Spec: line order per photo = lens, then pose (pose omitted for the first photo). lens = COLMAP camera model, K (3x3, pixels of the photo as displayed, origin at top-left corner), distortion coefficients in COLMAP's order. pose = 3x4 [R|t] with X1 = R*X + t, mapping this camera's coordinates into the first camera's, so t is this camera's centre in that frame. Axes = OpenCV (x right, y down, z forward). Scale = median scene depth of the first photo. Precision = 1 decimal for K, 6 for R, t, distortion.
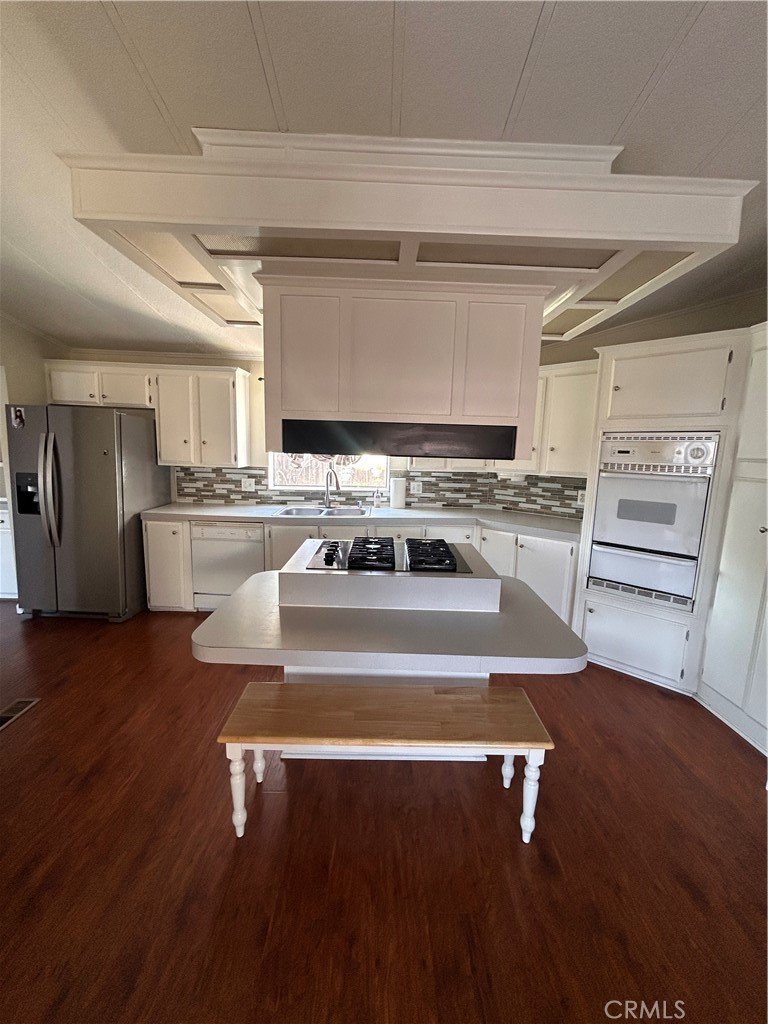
lens RADIAL K [[411.3, 0, 383.6], [0, 411.3, 512.9], [0, 0, 1]] dist [-0.000468, -0.000126]
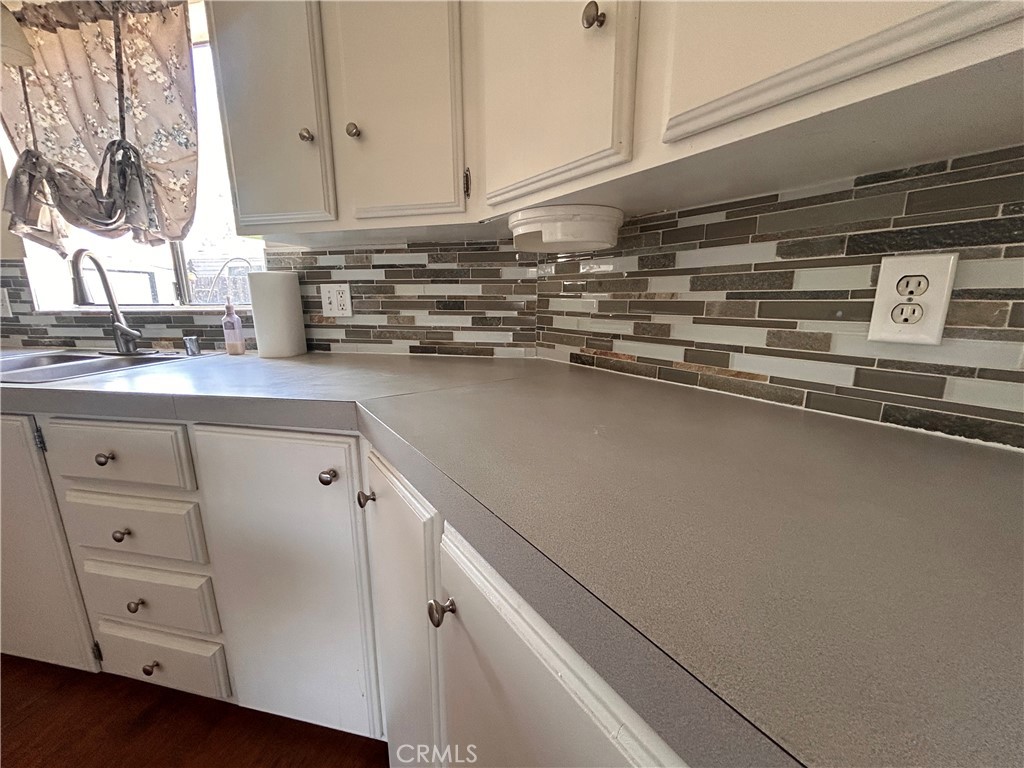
lens RADIAL K [[411.3, 0, 515.9], [0, 411.3, 383.2], [0, 0, 1]] dist [-0.000468, -0.000126]
pose [[0.975230, 0.019658, -0.220318, 0.313854], [-0.009524, 0.998851, 0.046967, -0.007176], [0.220989, -0.043705, 0.974297, 0.687894]]
